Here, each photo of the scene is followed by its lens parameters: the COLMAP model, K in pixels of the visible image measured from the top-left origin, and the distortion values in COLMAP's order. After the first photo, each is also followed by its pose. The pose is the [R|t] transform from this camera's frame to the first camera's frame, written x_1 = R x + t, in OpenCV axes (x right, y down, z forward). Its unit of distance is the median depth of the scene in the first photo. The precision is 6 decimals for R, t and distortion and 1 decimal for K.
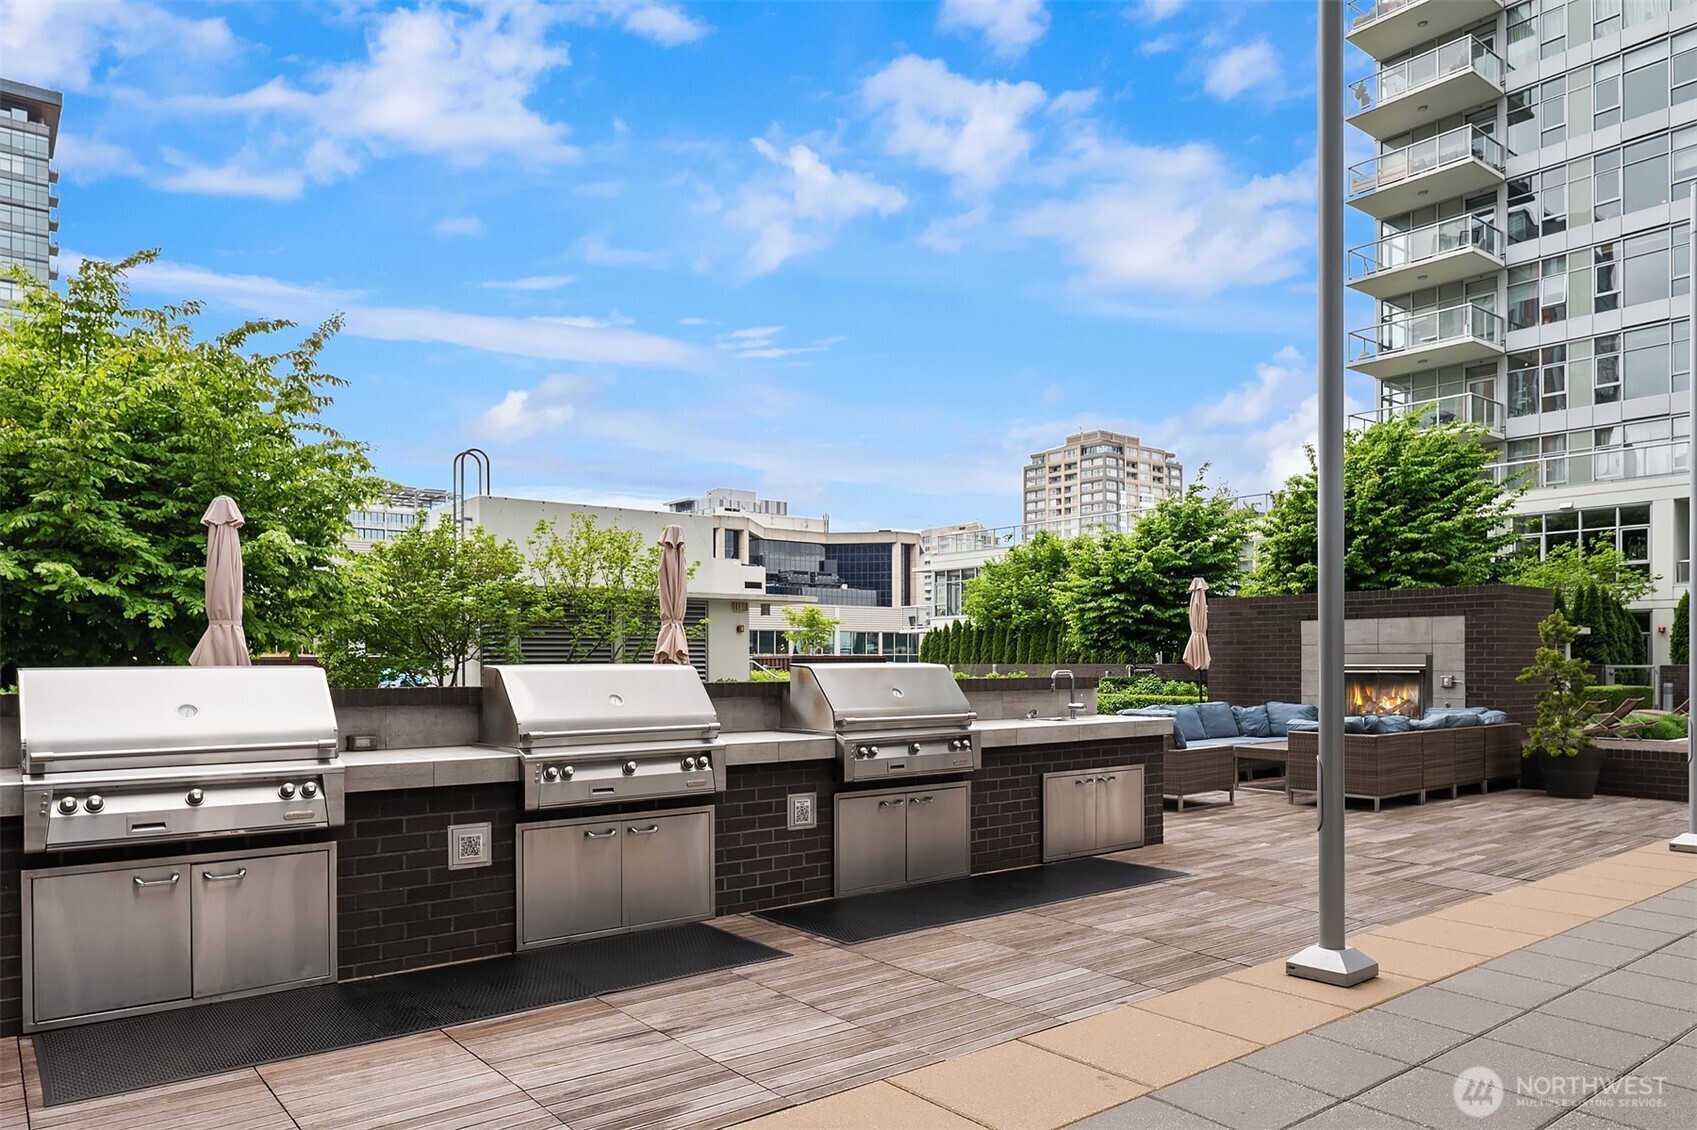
lens RADIAL K [[1126.3, 0, 842.5], [0, 1126.3, 556.7], [0, 0, 1]] dist [0.001706, -0.012094]
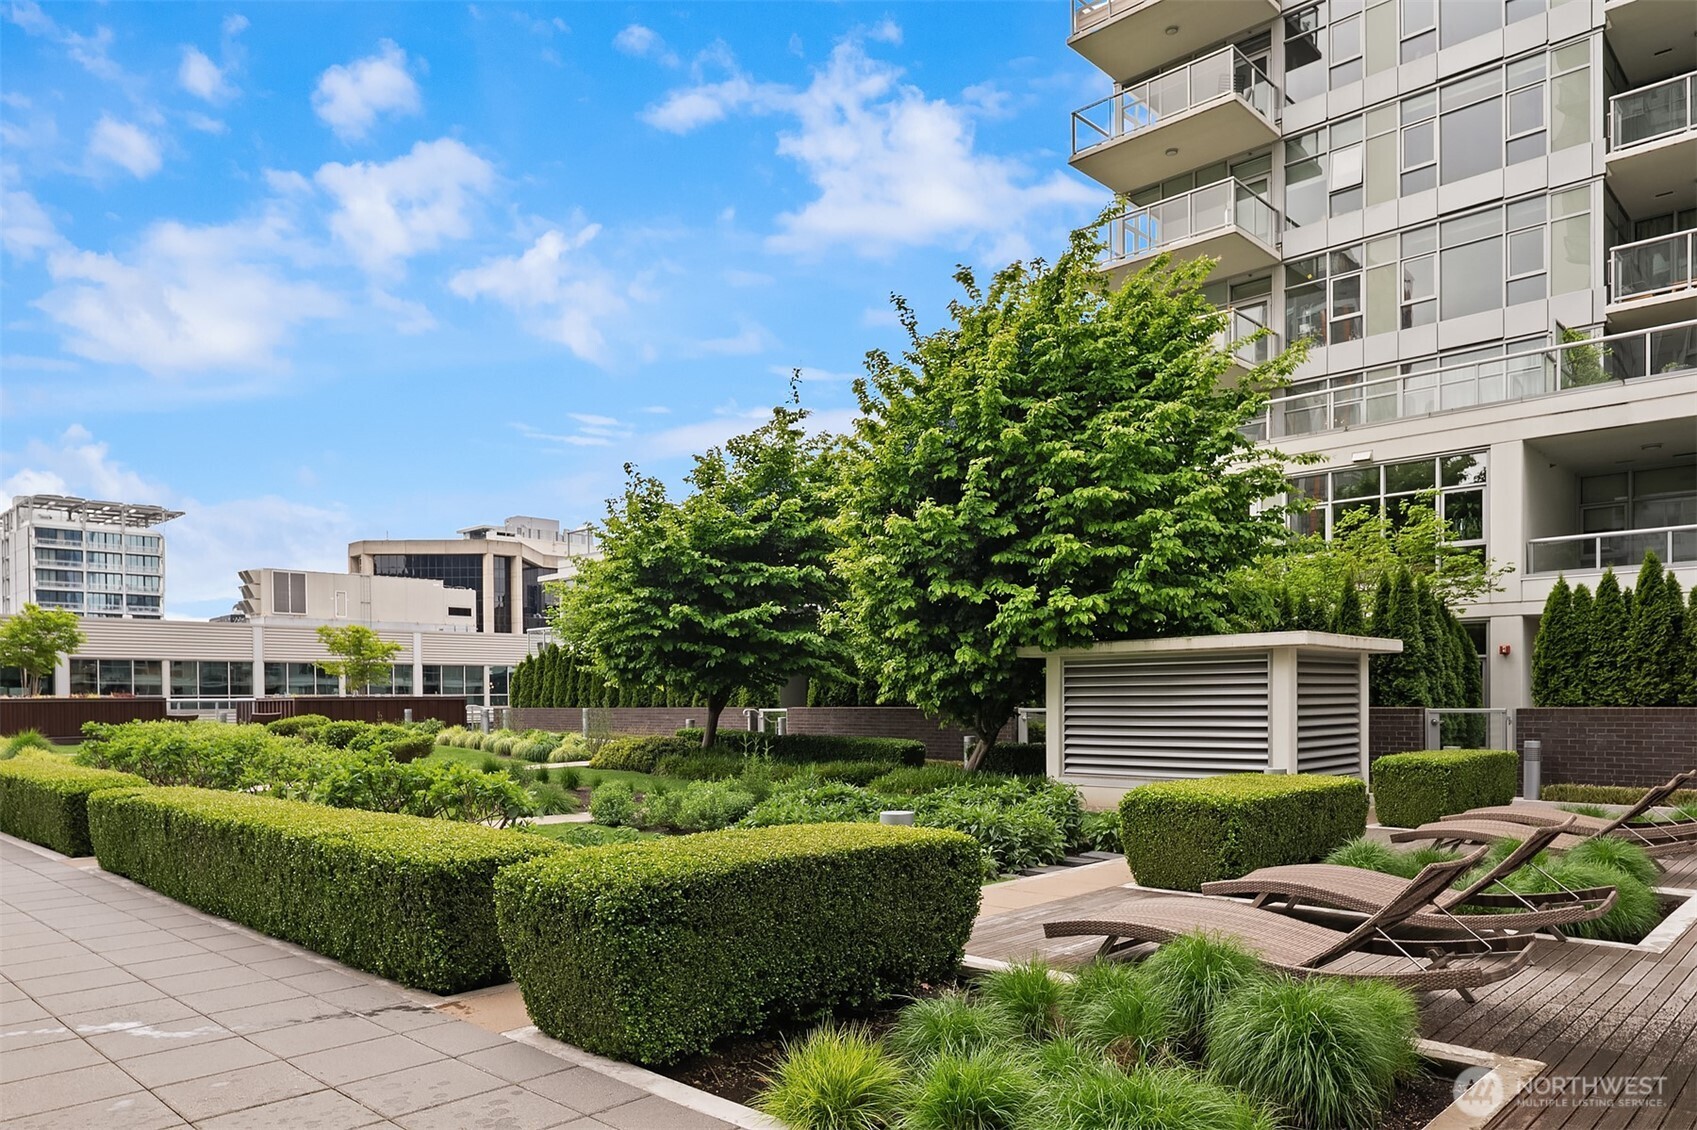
lens RADIAL K [[1126.3, 0, 846.8], [0, 1126.3, 563.2], [0, 0, 1]] dist [0.001706, -0.012094]
pose [[0.990648, 0.011851, 0.135929, 0.280624], [-0.007820, 0.999515, -0.030148, 0.038320], [-0.136220, 0.028803, 0.990260, 0.428989]]
